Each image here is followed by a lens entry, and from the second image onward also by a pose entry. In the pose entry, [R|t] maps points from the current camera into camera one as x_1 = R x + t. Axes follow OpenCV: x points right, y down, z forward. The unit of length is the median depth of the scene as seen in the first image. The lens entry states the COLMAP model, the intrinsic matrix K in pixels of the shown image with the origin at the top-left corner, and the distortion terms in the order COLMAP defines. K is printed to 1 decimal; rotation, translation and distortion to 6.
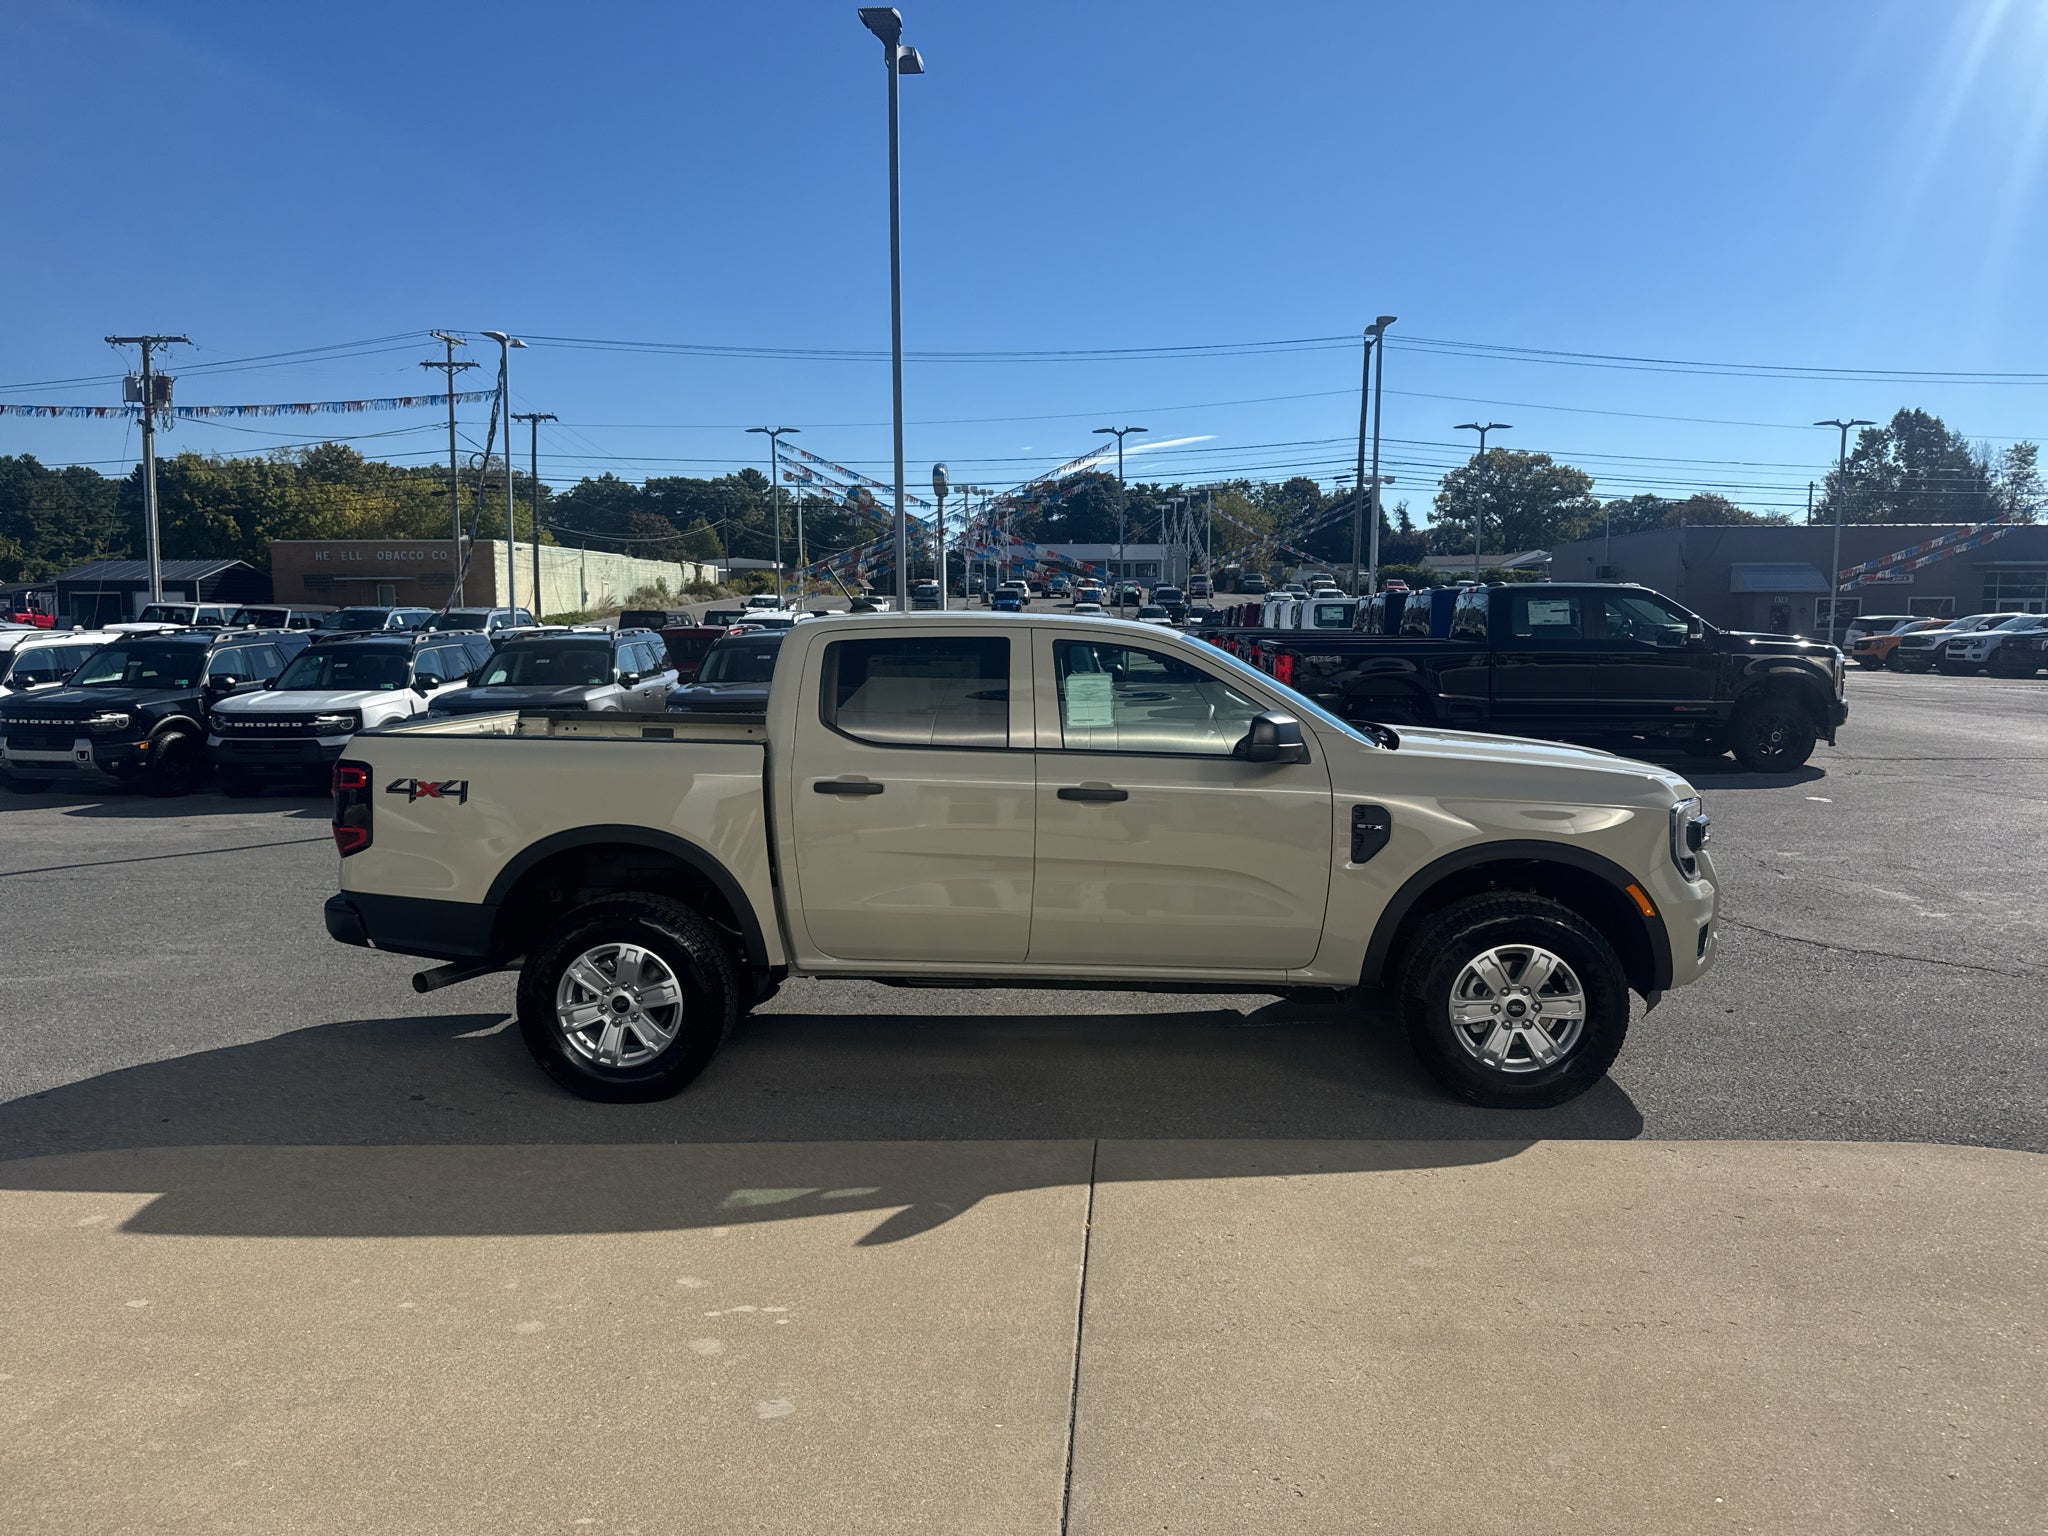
lens RADIAL K [[1435.0, 0, 1032.6], [0, 1435.0, 770.3], [0, 0, 1]] dist [0.051609, -0.066039]
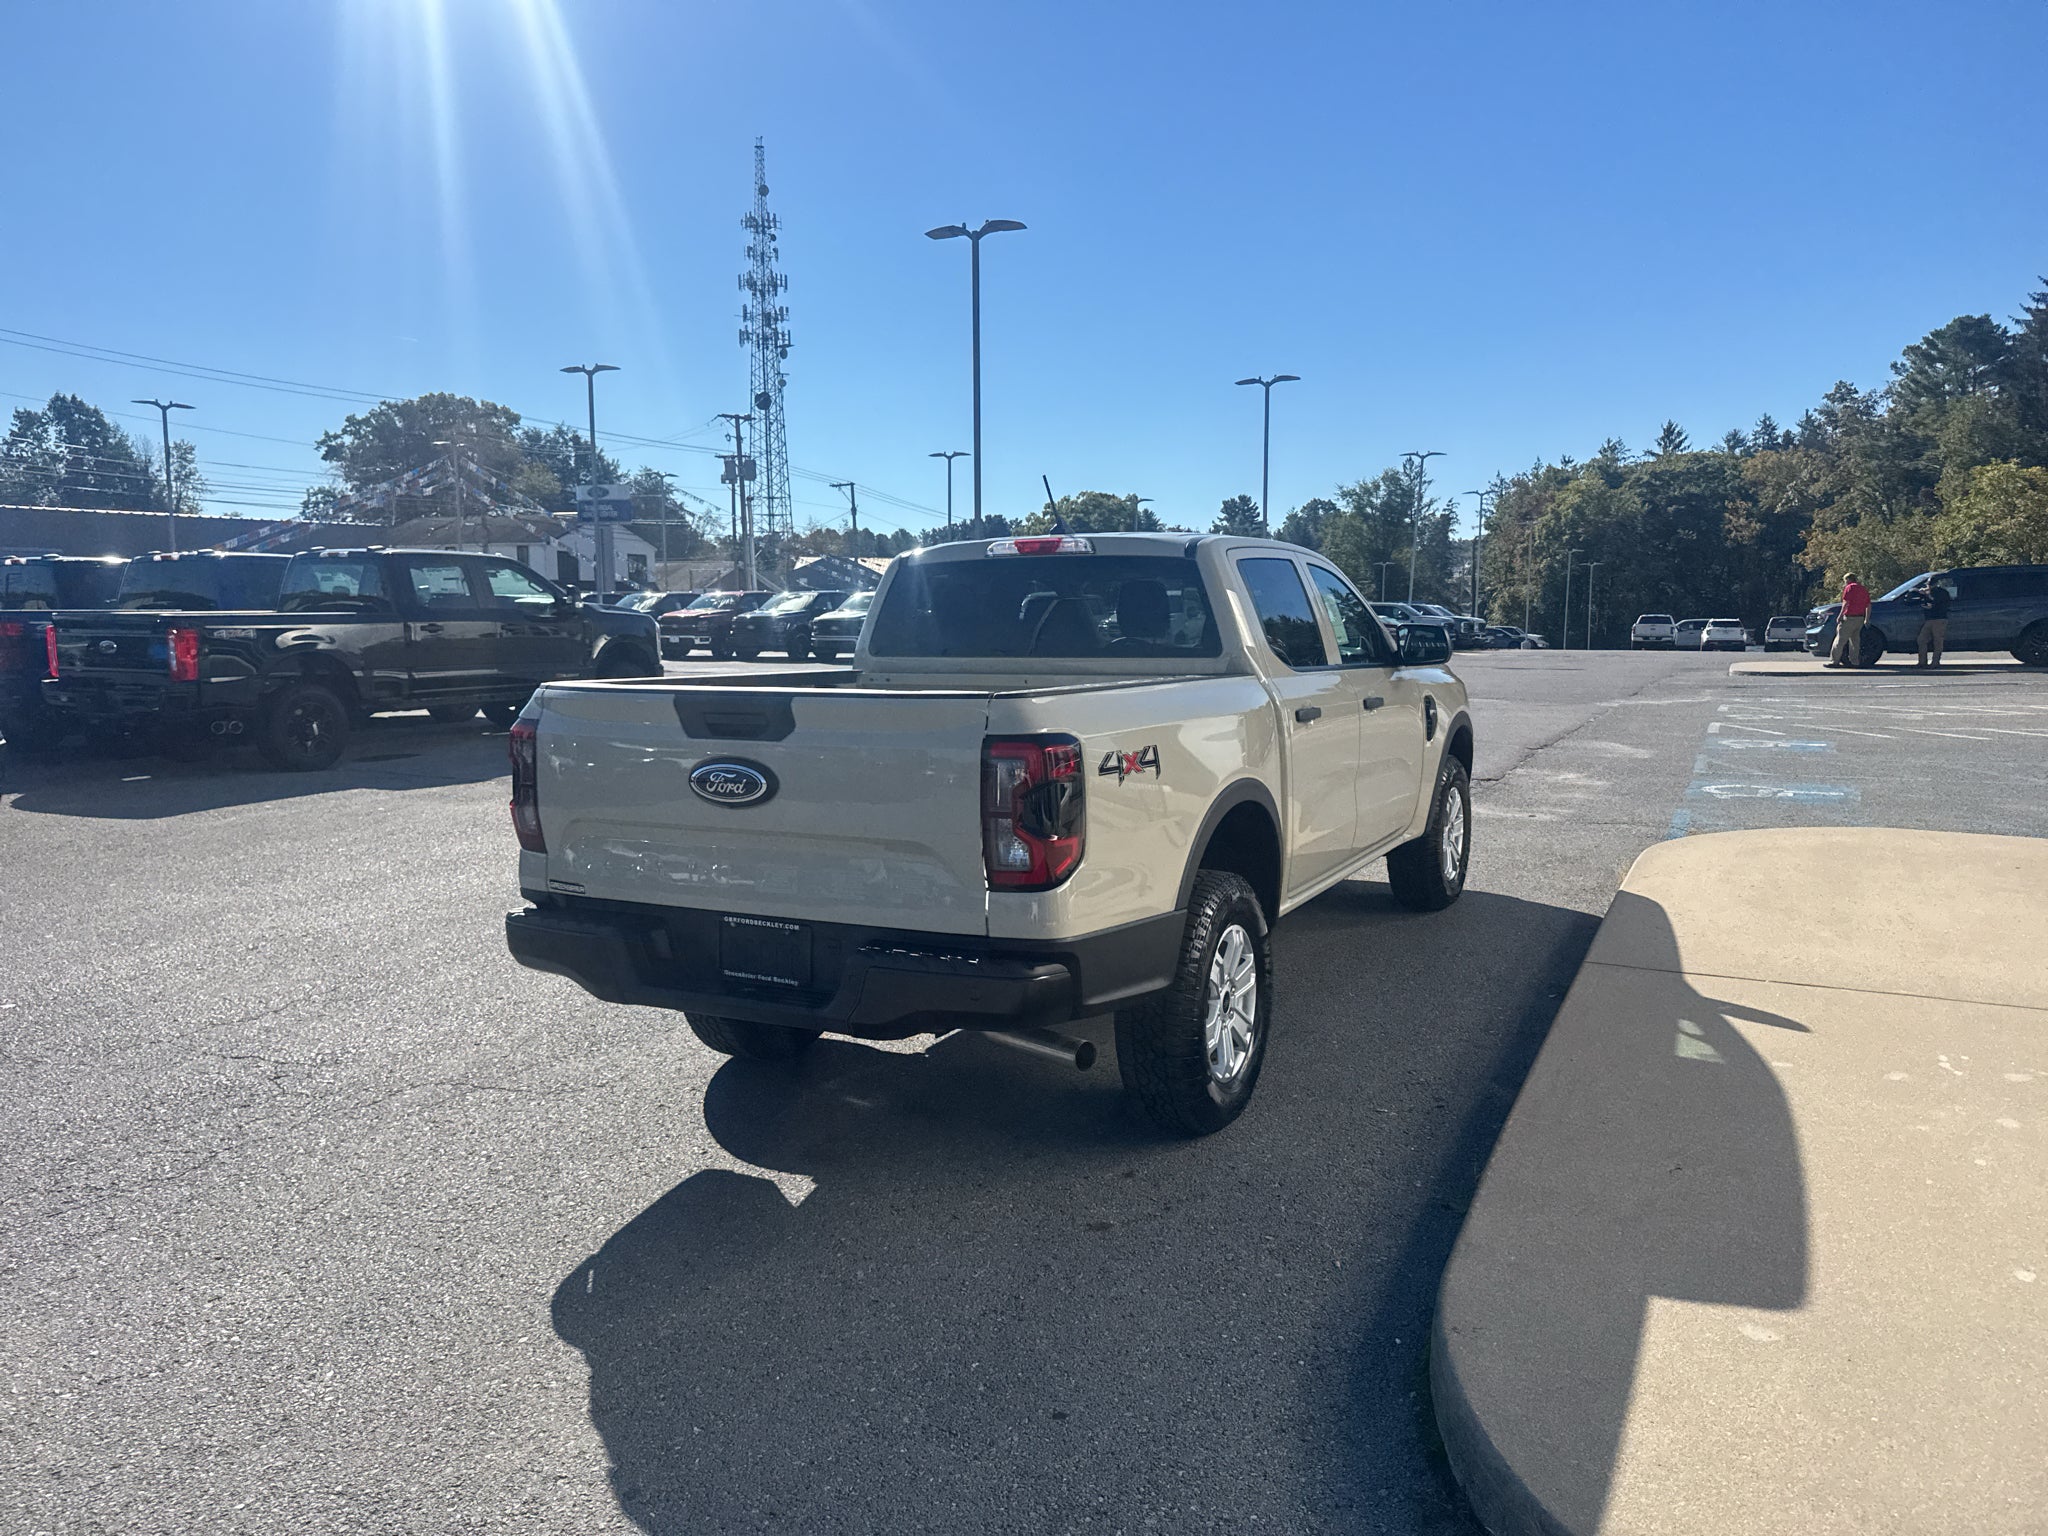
lens RADIAL K [[1435.0, 0, 1036.0], [0, 1435.0, 756.0], [0, 0, 1]] dist [0.051609, -0.066039]
pose [[0.405634, -0.099289, 0.908627, -0.170595], [0.104111, 0.992632, 0.061991, -0.006021], [-0.908087, 0.069453, 0.412983, 0.122169]]
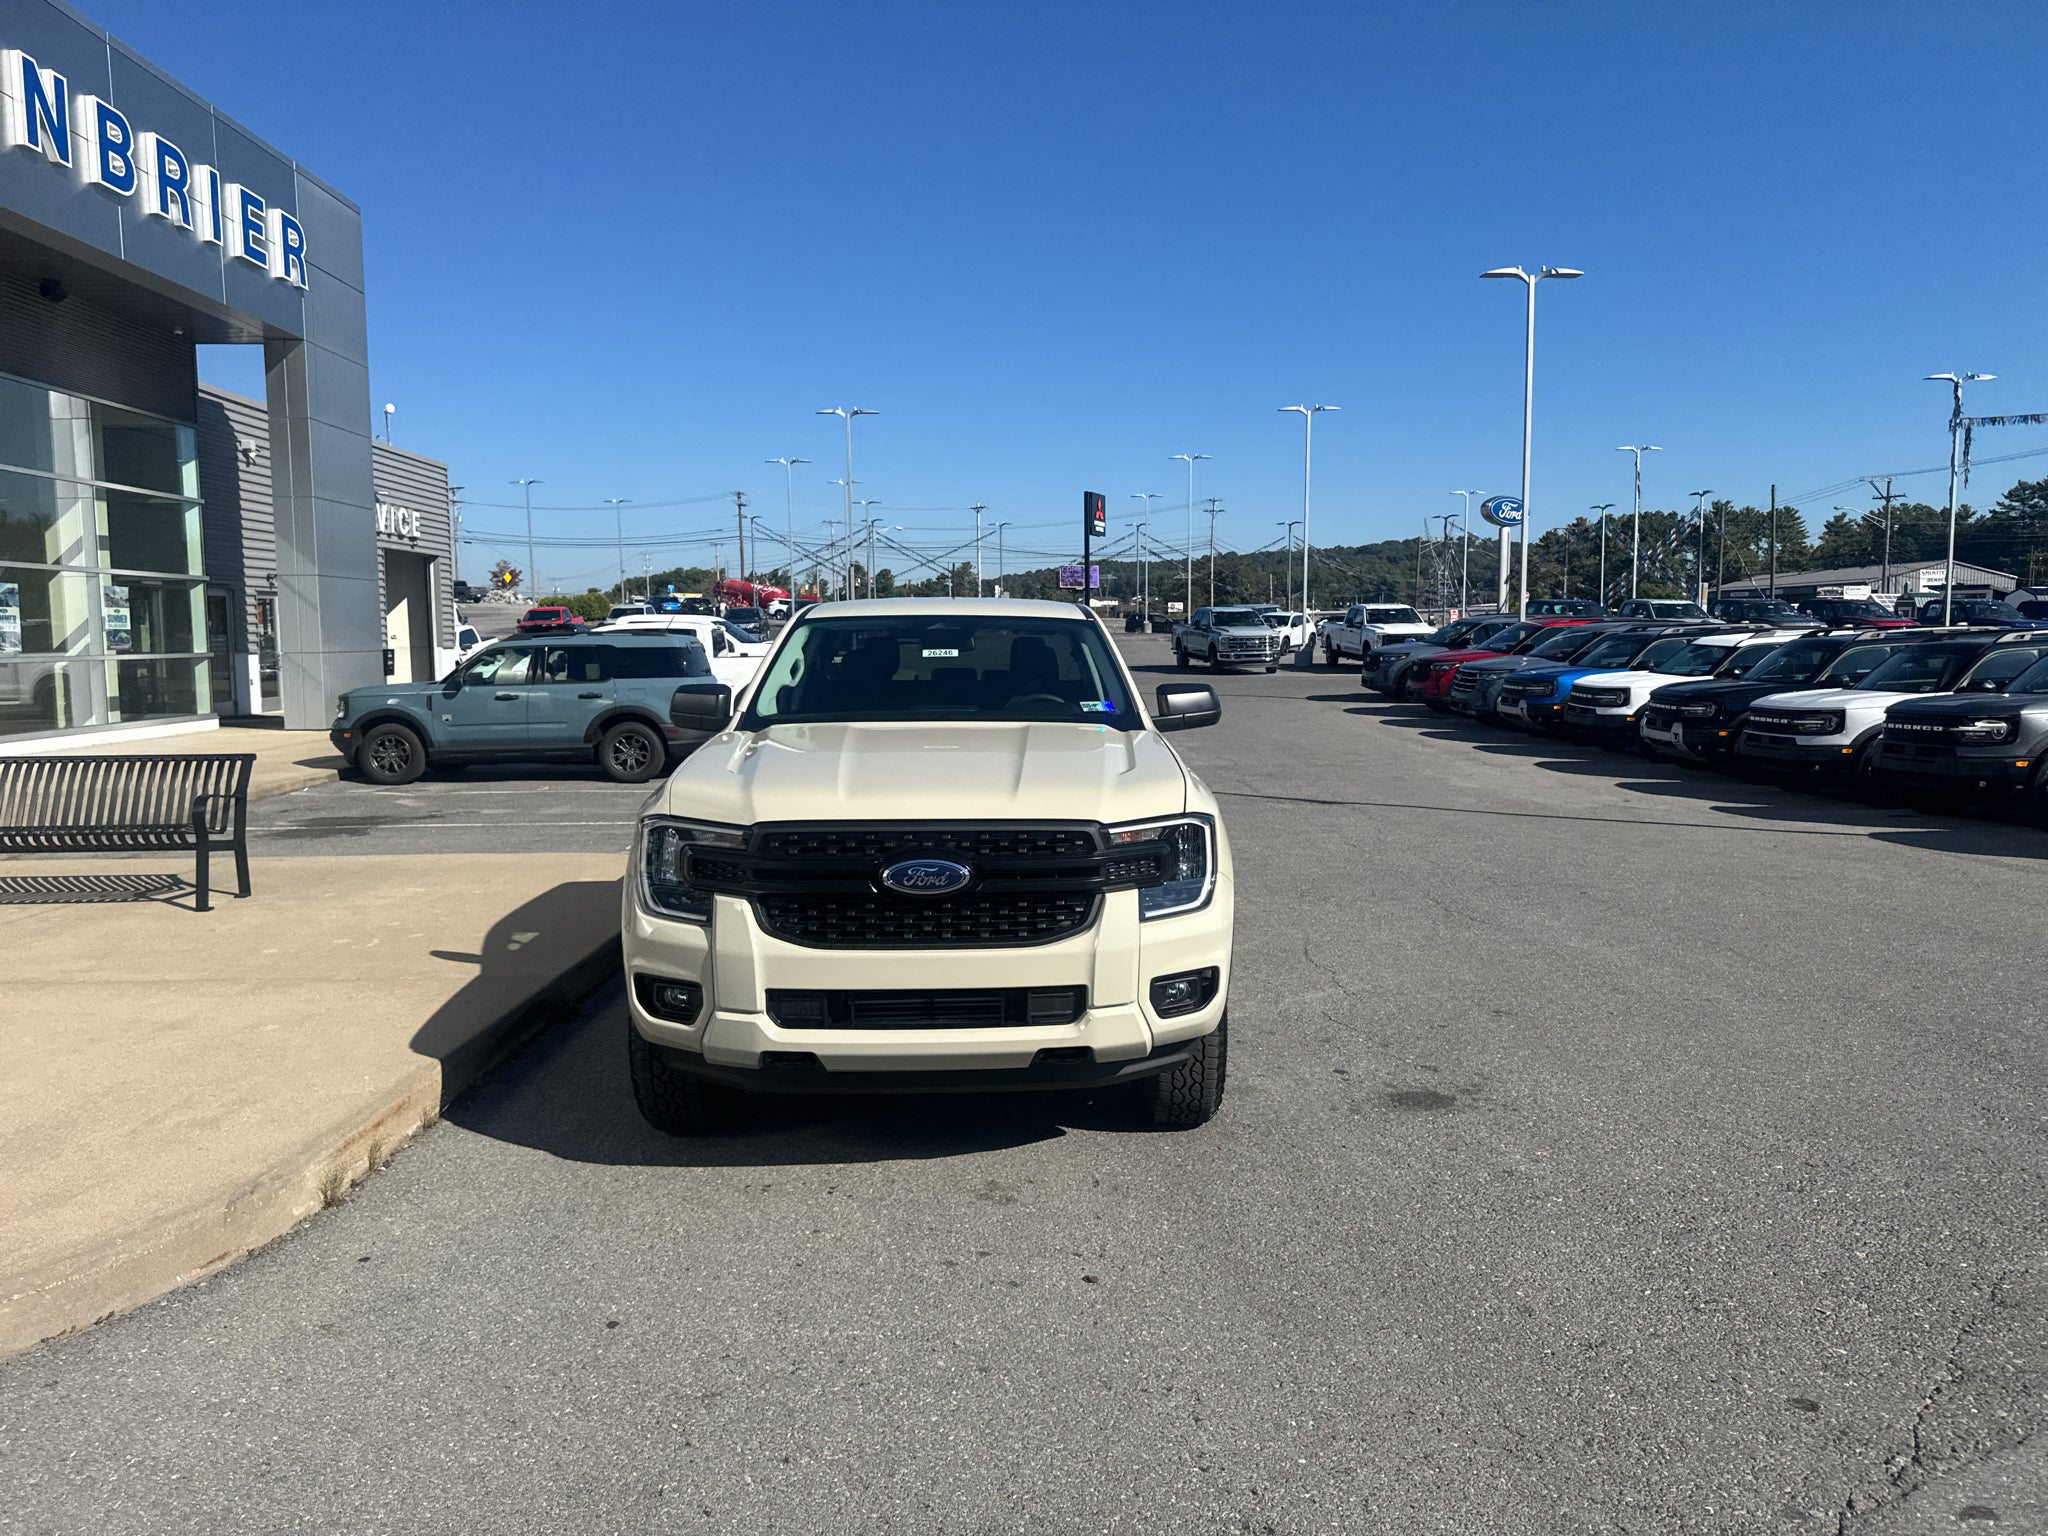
lens RADIAL K [[1435.0, 0, 1031.8], [0, 1435.0, 763.2], [0, 0, 1]] dist [0.051609, -0.066039]
pose [[0.090856, 0.088682, -0.991908, 0.198171], [-0.098061, 0.991983, 0.079706, -0.014288], [0.991024, 0.090026, 0.098823, 0.176111]]
